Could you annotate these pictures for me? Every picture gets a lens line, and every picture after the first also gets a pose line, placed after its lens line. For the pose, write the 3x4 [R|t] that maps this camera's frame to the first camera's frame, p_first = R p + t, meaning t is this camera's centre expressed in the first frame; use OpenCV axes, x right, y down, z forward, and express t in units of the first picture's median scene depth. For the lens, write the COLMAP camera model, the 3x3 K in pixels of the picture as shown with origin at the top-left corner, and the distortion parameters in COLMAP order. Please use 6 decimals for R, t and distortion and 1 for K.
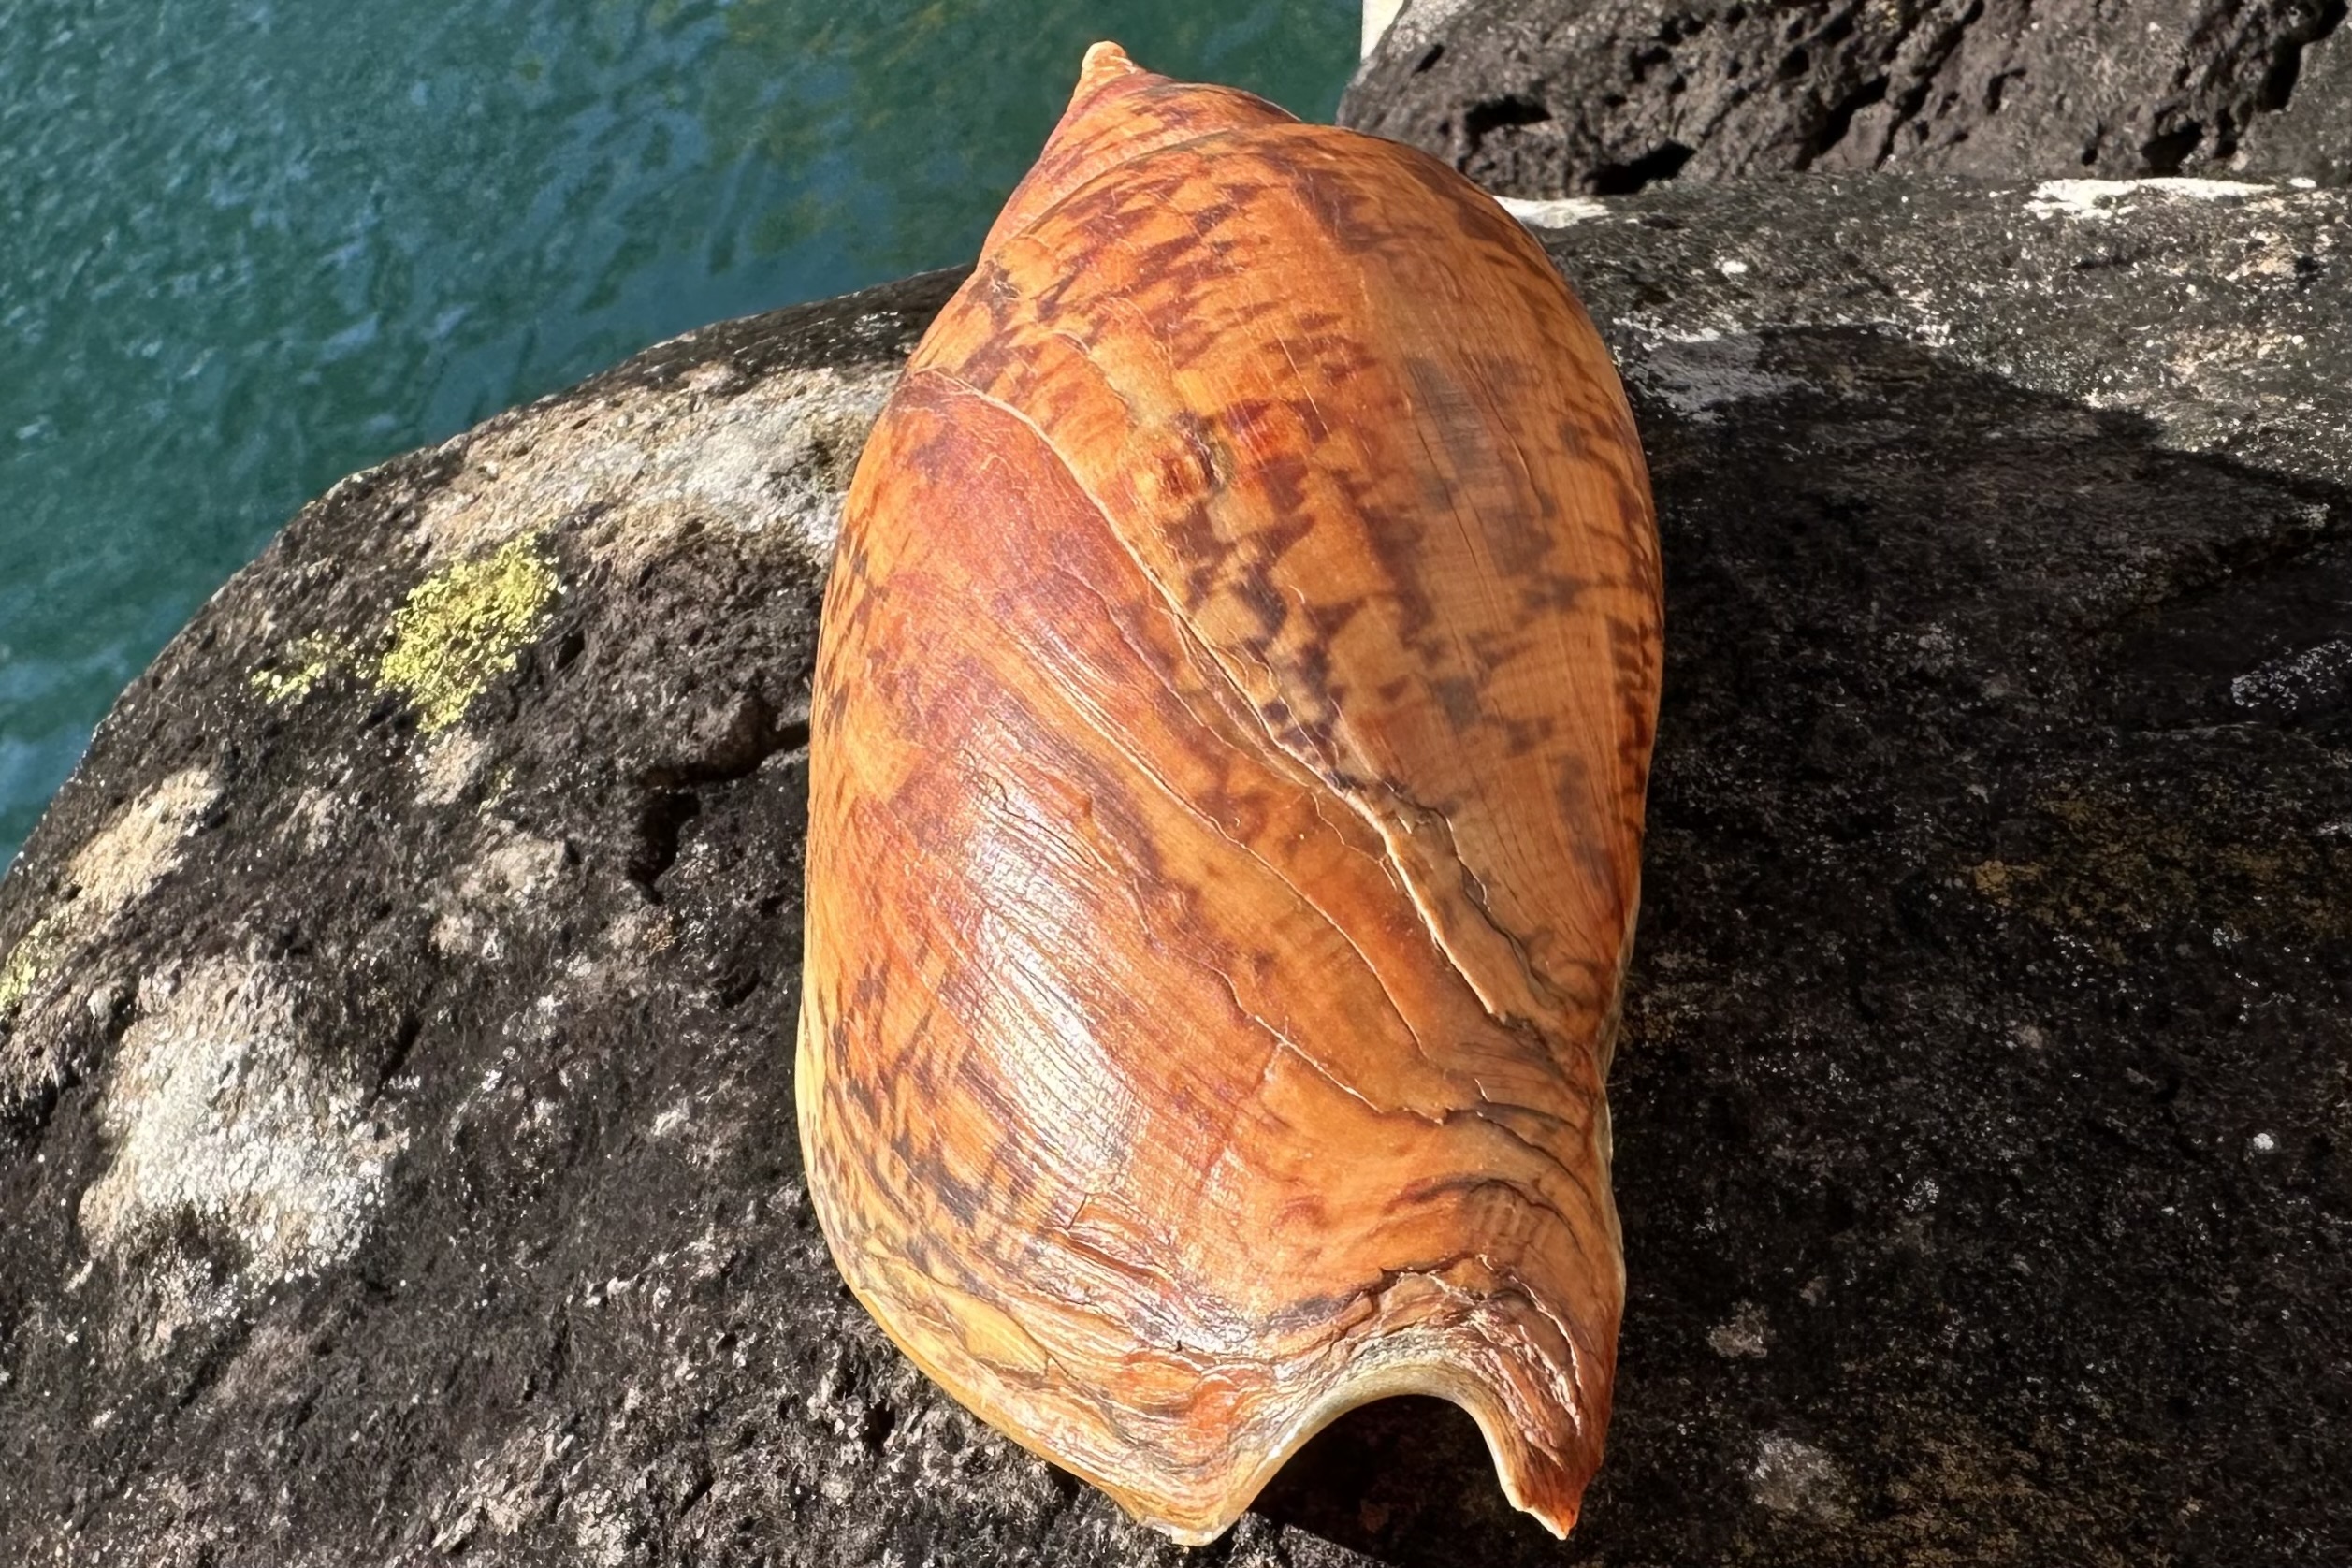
lens RADIAL K [[2684.5, 0, 1177.7], [0, 2684.5, 1001.0], [0, 0, 1]] dist [-0.010447, 0.004274]
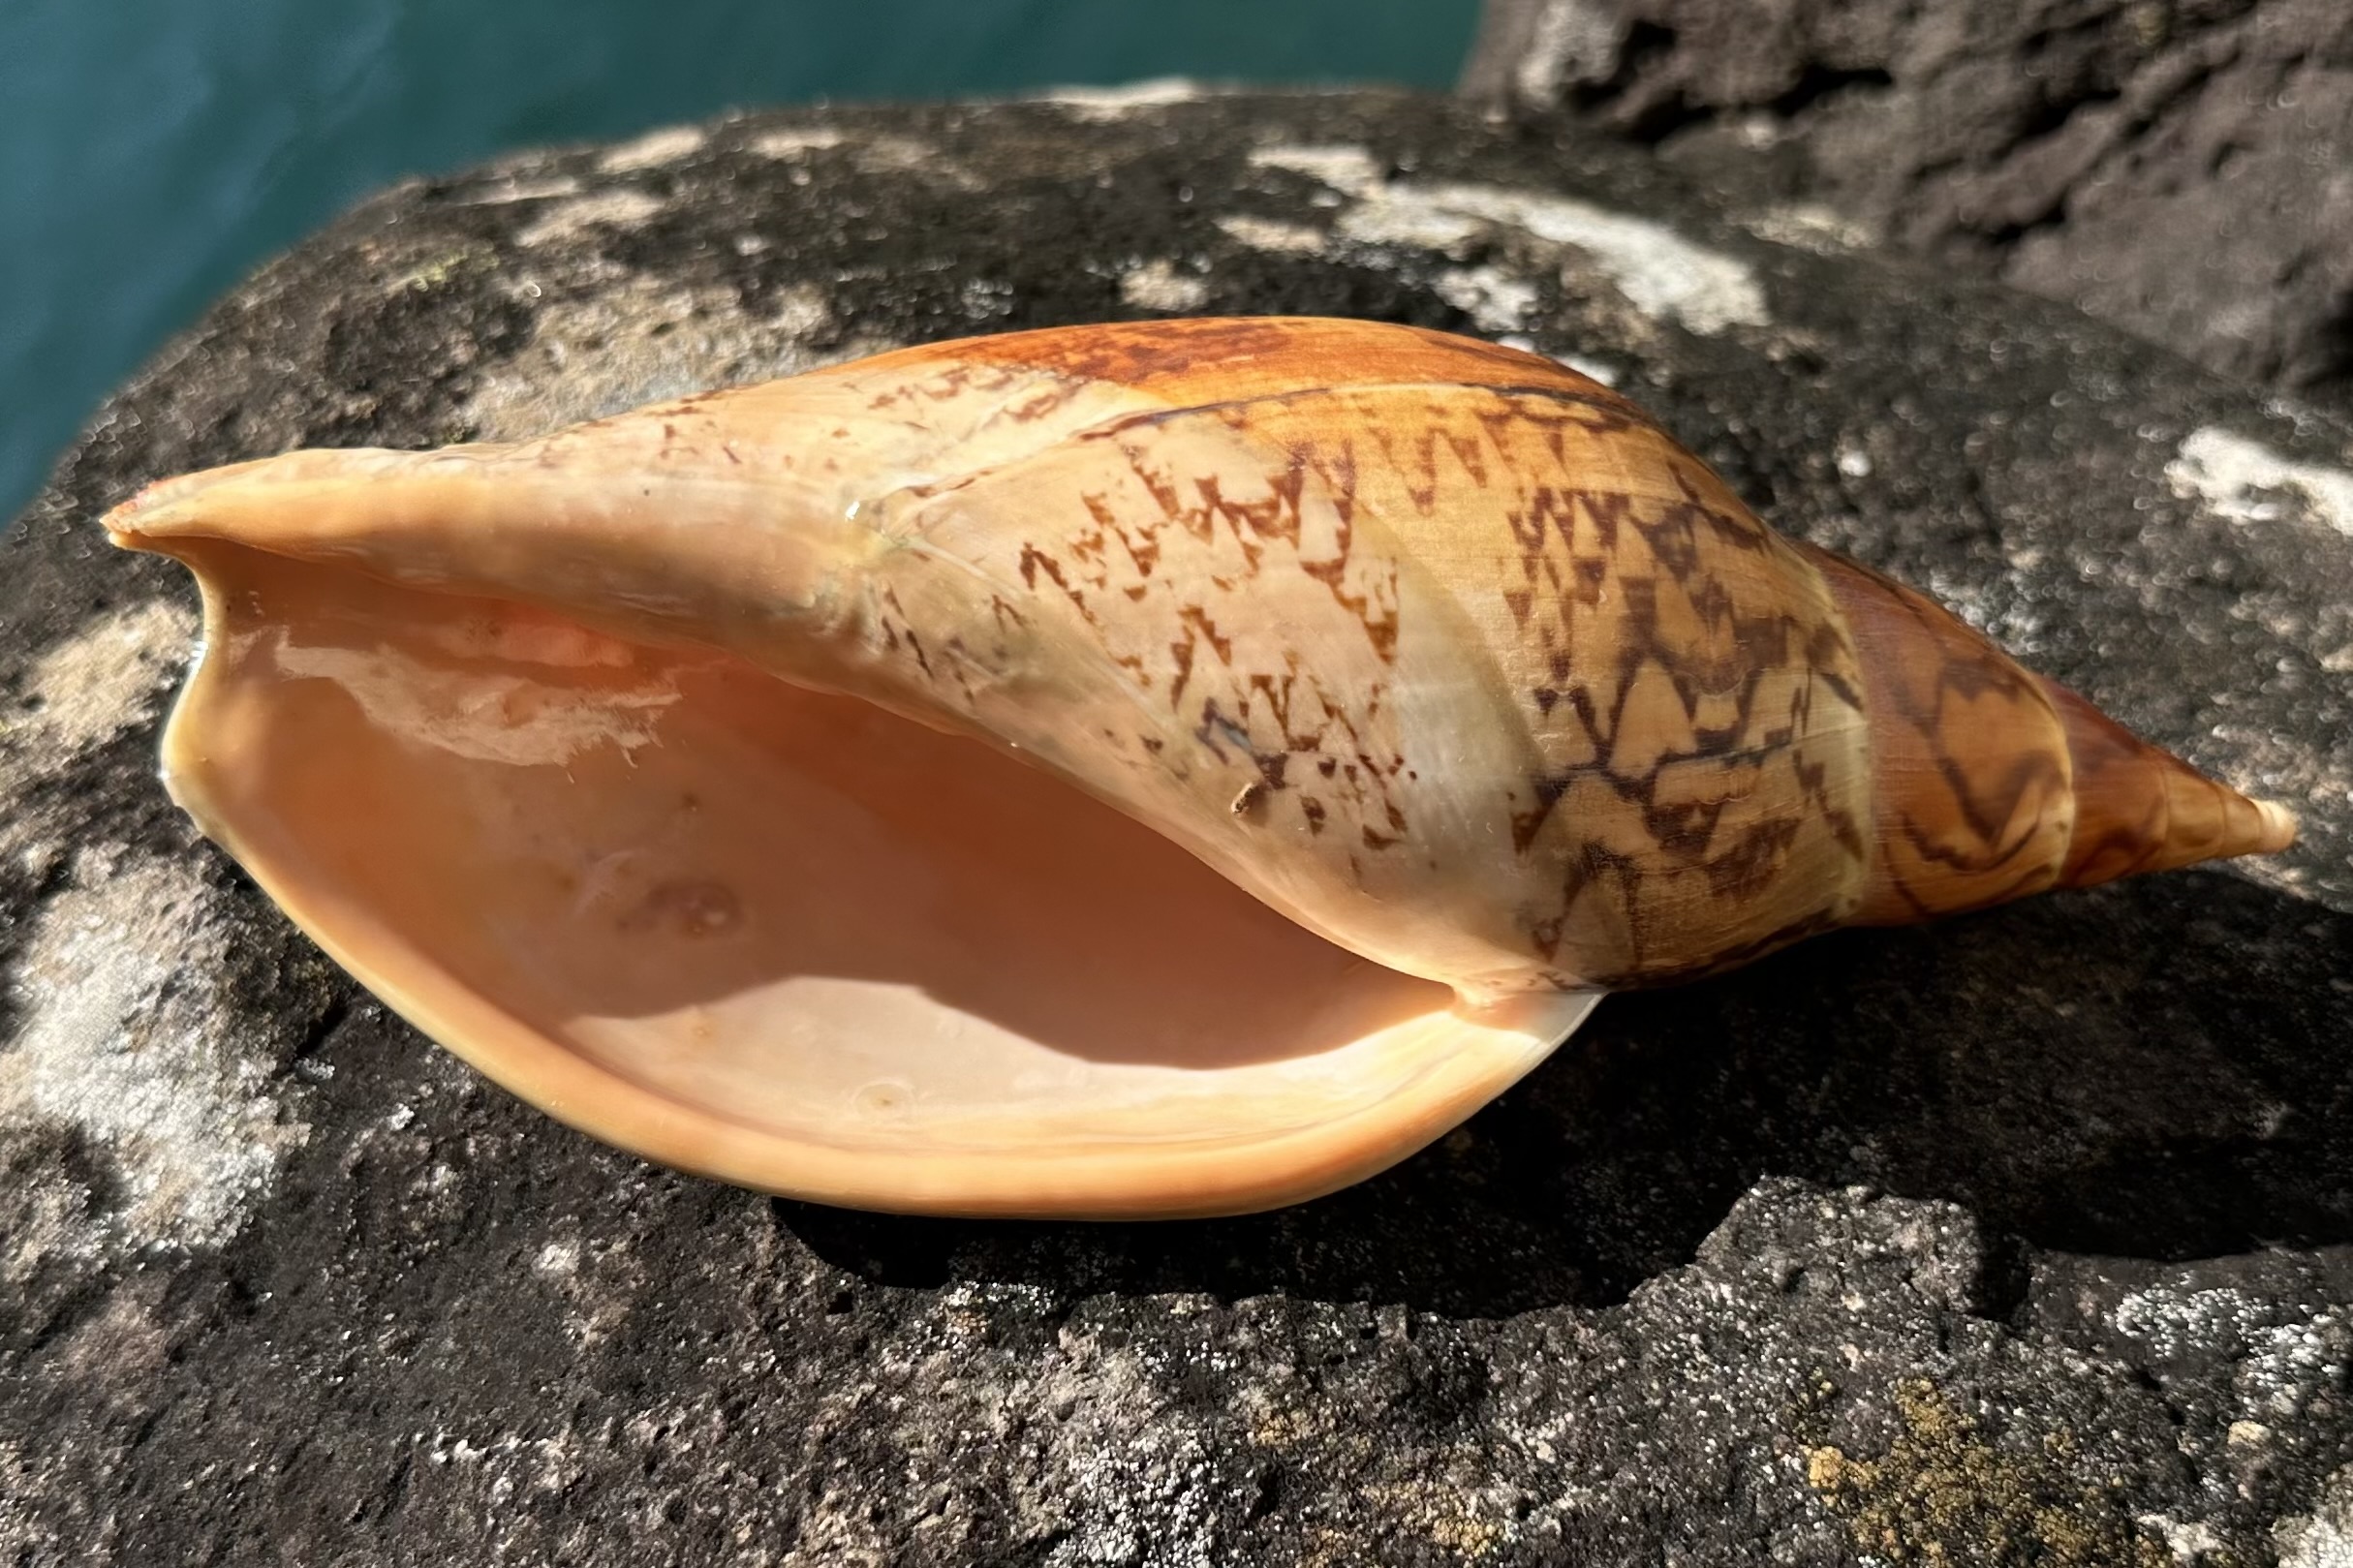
lens RADIAL K [[2812.0, 0, 1178.0], [0, 2812.0, 808.9], [0, 0, 1]] dist [0.206233, -0.621784]
pose [[0.959152, 0.278558, 0.049319, -0.053100], [-0.282890, 0.944032, 0.169638, -0.319861], [0.000696, -0.176660, 0.984272, -0.044473]]
